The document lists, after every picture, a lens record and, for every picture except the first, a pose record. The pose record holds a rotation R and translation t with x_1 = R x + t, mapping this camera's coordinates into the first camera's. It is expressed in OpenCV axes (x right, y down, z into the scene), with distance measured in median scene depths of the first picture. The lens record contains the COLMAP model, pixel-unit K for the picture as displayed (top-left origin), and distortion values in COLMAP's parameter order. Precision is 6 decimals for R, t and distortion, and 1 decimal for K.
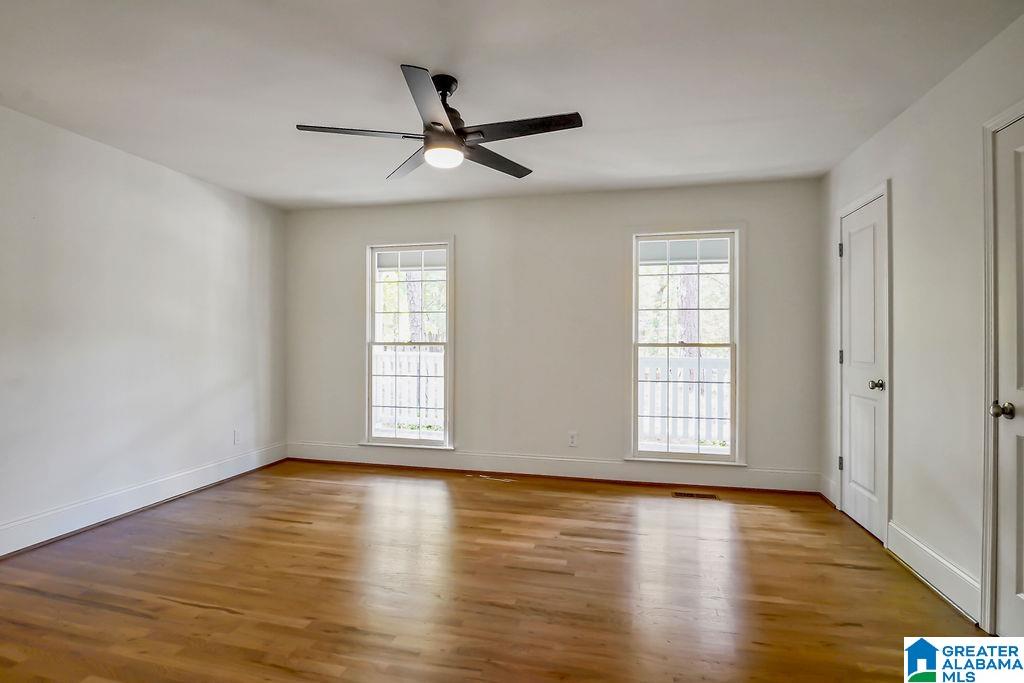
lens RADIAL K [[501.4, 0, 511.7], [0, 501.4, 339.7], [0, 0, 1]] dist [-0.020440, -0.000135]
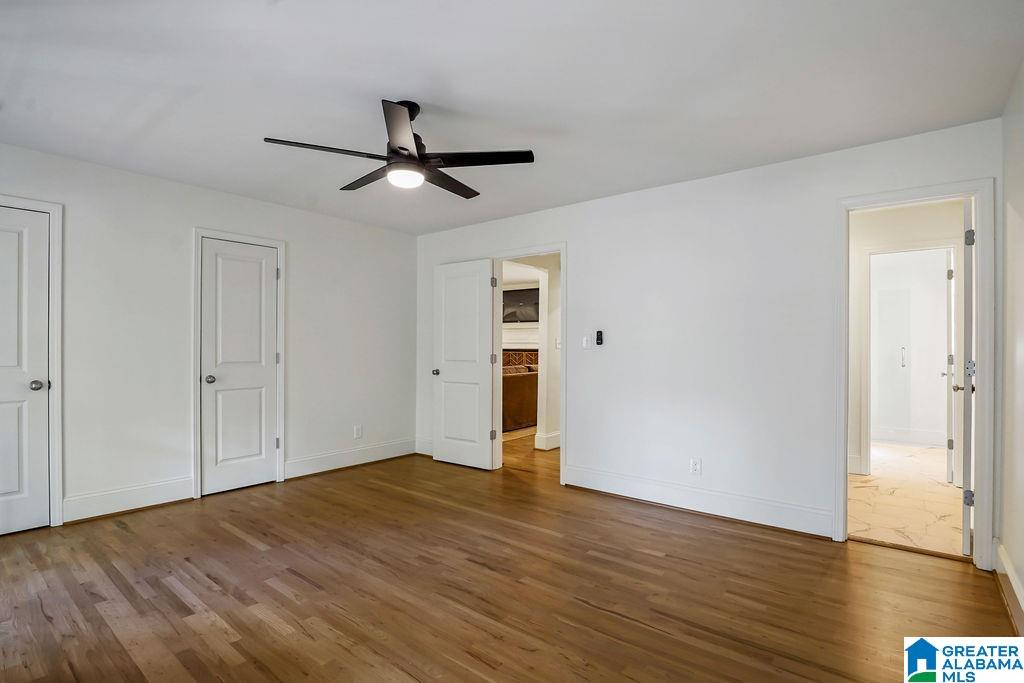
lens RADIAL K [[501.4, 0, 513.2], [0, 501.4, 342.1], [0, 0, 1]] dist [-0.020440, -0.000135]
pose [[-0.898352, -0.005199, 0.439246, -0.733831], [-0.005189, 0.999986, 0.001224, -0.008826], [-0.439246, -0.001179, -0.898366, 1.671362]]
